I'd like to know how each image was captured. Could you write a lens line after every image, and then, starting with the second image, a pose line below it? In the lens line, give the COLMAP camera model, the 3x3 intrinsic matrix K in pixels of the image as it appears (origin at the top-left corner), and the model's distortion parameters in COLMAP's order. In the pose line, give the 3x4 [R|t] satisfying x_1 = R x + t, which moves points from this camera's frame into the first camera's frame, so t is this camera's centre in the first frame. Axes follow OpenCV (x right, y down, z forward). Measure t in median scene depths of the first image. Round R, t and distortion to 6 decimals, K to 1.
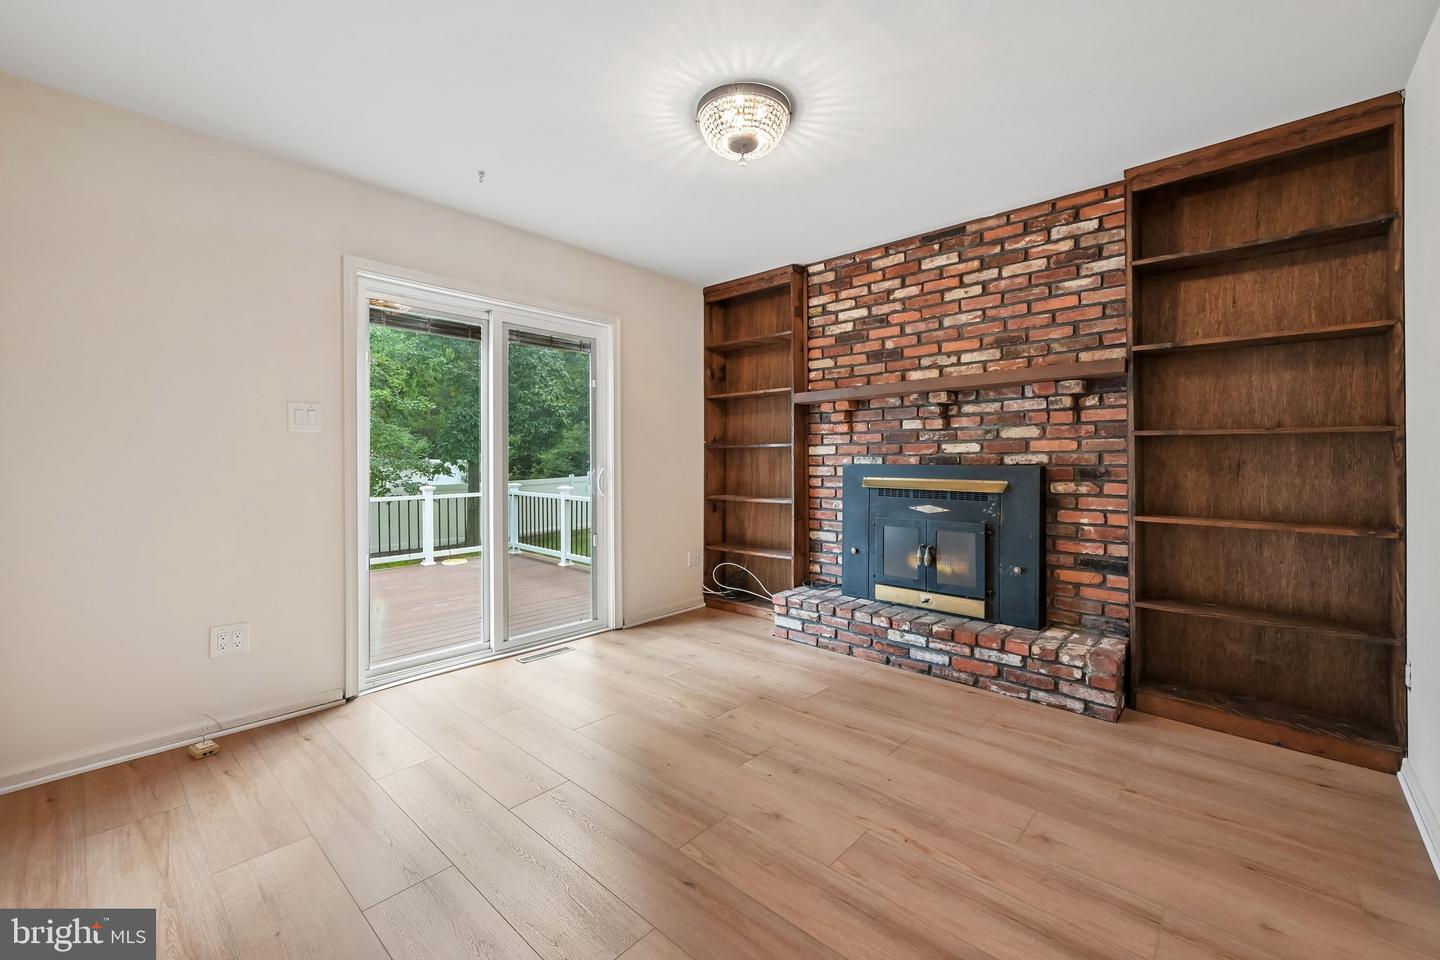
lens RADIAL K [[577.3, 0, 716.4], [0, 577.3, 462.4], [0, 0, 1]] dist [-0.000903, 0.000191]
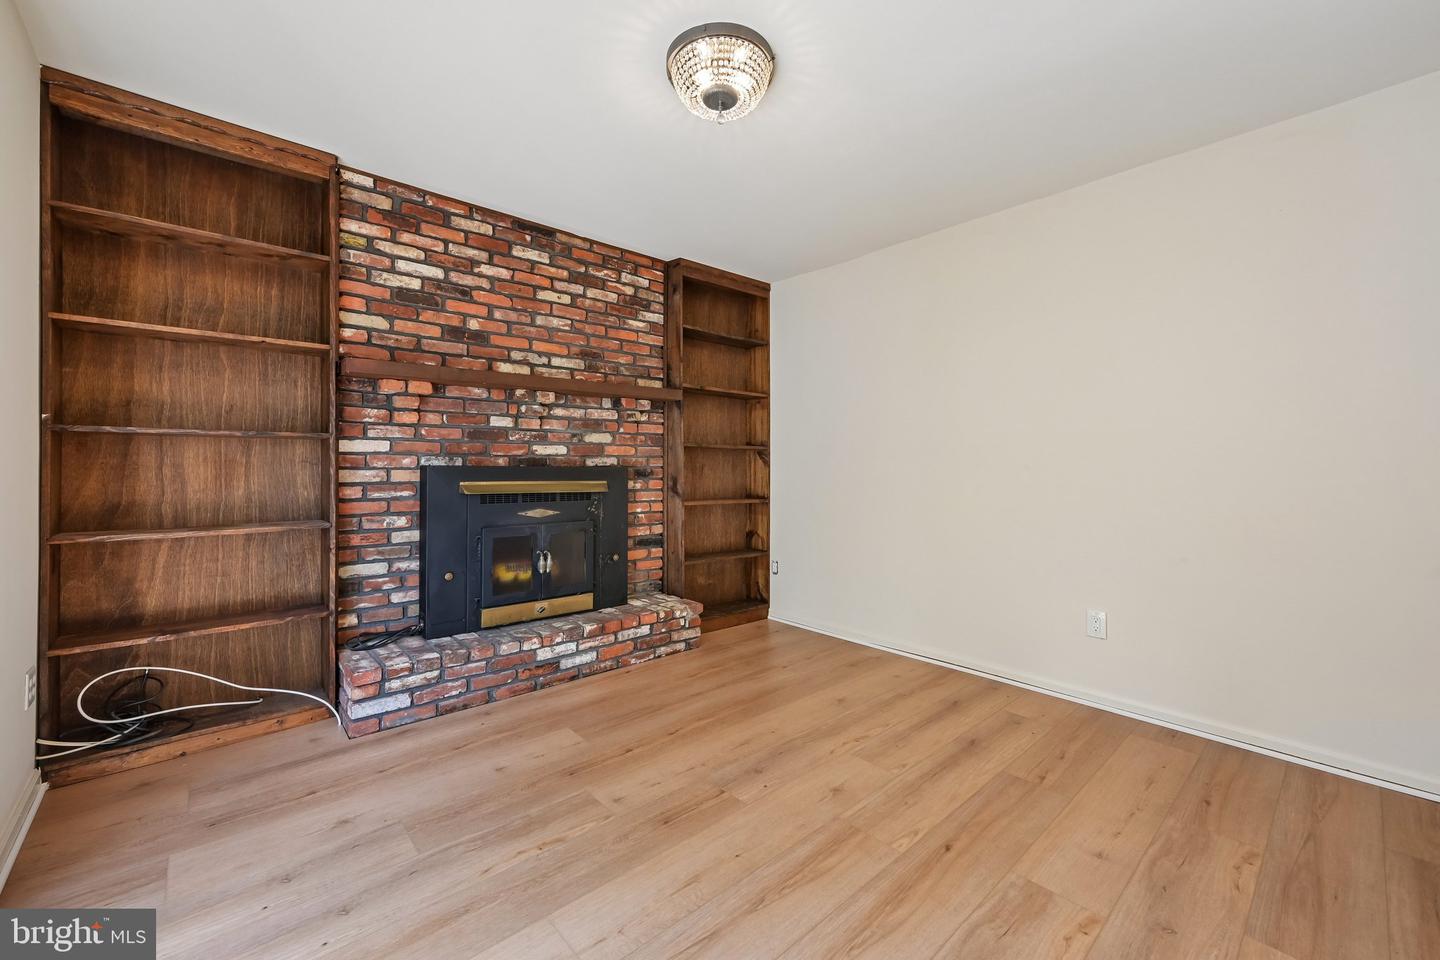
lens RADIAL K [[577.3, 0, 716.4], [0, 577.3, 462.4], [0, 0, 1]] dist [-0.000903, 0.000191]
pose [[0.108870, 0.007162, 0.994030, -0.547326], [-0.001041, 0.999974, -0.007091, 0.003707], [-0.994055, -0.000263, 0.108875, 0.605758]]
